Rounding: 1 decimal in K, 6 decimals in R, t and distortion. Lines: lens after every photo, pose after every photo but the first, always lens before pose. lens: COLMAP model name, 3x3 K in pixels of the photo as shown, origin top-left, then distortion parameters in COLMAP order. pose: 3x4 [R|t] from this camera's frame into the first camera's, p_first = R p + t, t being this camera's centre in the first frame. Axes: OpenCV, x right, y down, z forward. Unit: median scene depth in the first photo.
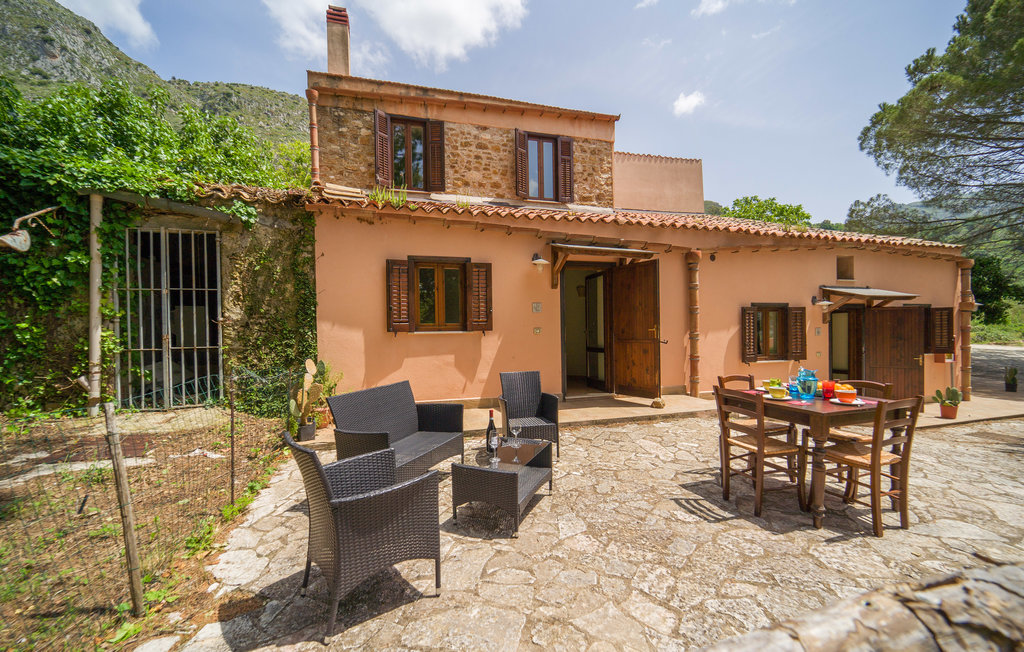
lens RADIAL K [[427.1, 0, 510.4], [0, 427.1, 337.6], [0, 0, 1]] dist [0.003620, 0.000162]
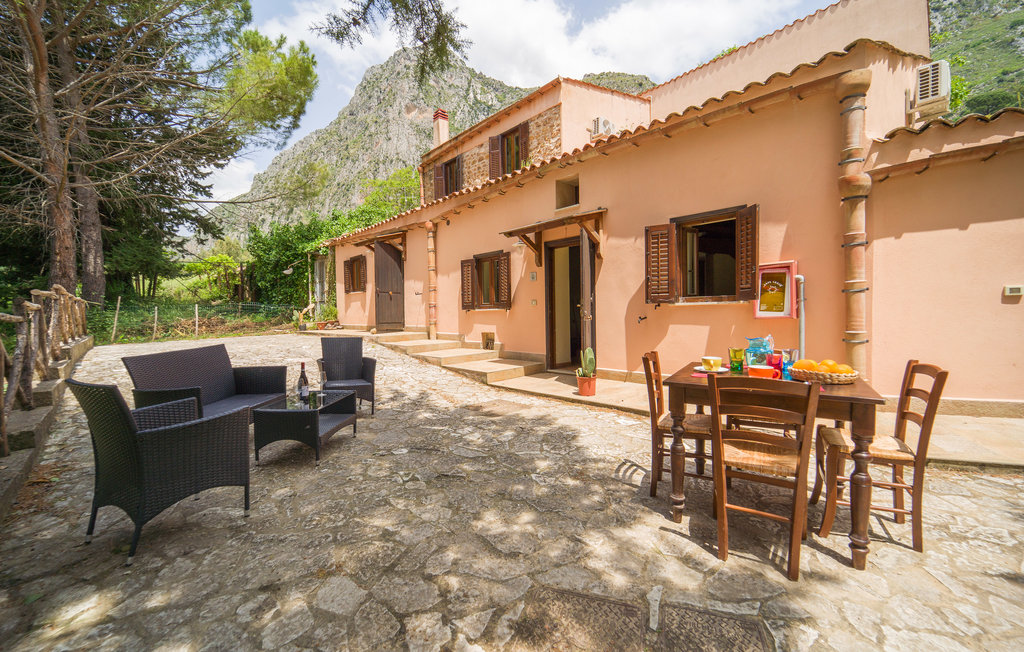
lens RADIAL K [[418.9, 0, 512.0], [0, 418.9, 326.0], [0, 0, 1]] dist [0.001009, -0.000060]
pose [[0.434774, 0.034863, -0.899864, 1.436355], [0.007502, 0.999075, 0.042331, 0.051104], [0.900508, -0.025155, 0.434111, 0.555957]]
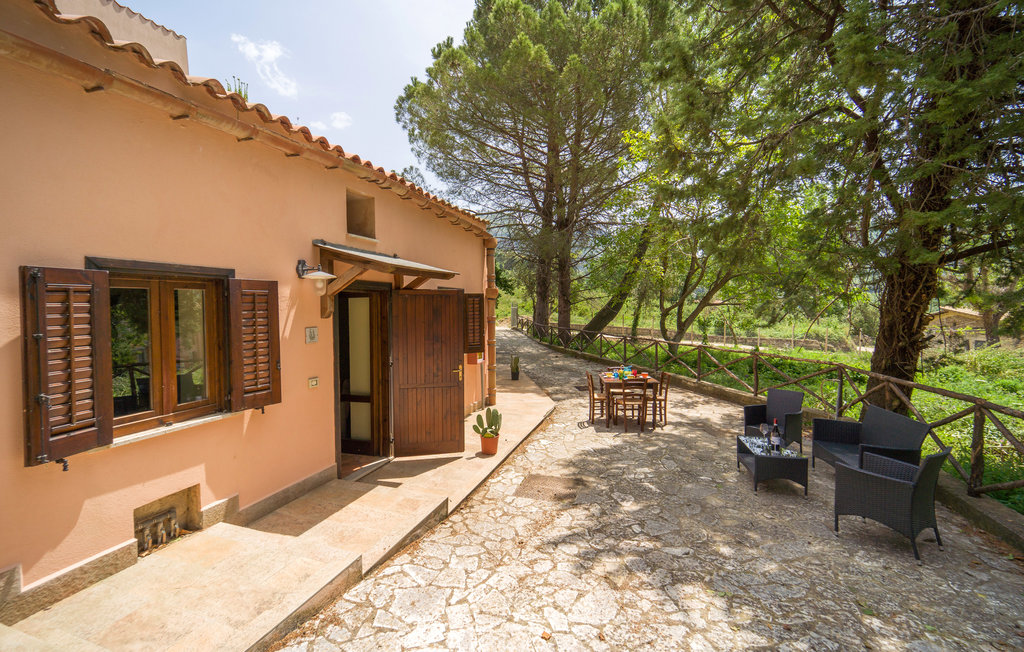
lens RADIAL K [[418.9, 0, 512.0], [0, 418.9, 326.0], [0, 0, 1]] dist [0.001009, -0.000060]
pose [[0.594015, -0.026771, 0.804008, 0.450964], [0.005879, 0.999564, 0.028939, -0.034279], [-0.804432, -0.012464, 0.593914, 0.511294]]
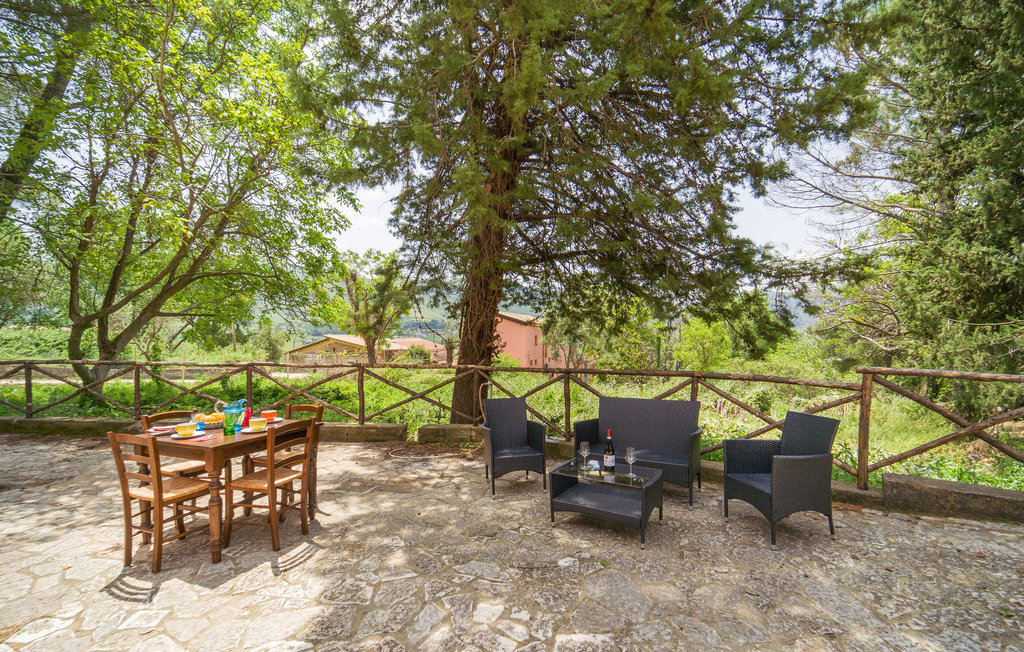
lens RADIAL K [[446.0, 0, 529.8], [0, 446.0, 328.3], [0, 0, 1]] dist [0.000685, 0.000024]
pose [[-0.594692, 0.025418, 0.803552, 0.787375], [0.006089, 0.999614, -0.027114, 0.020073], [-0.803930, -0.011231, -0.594617, 0.849180]]
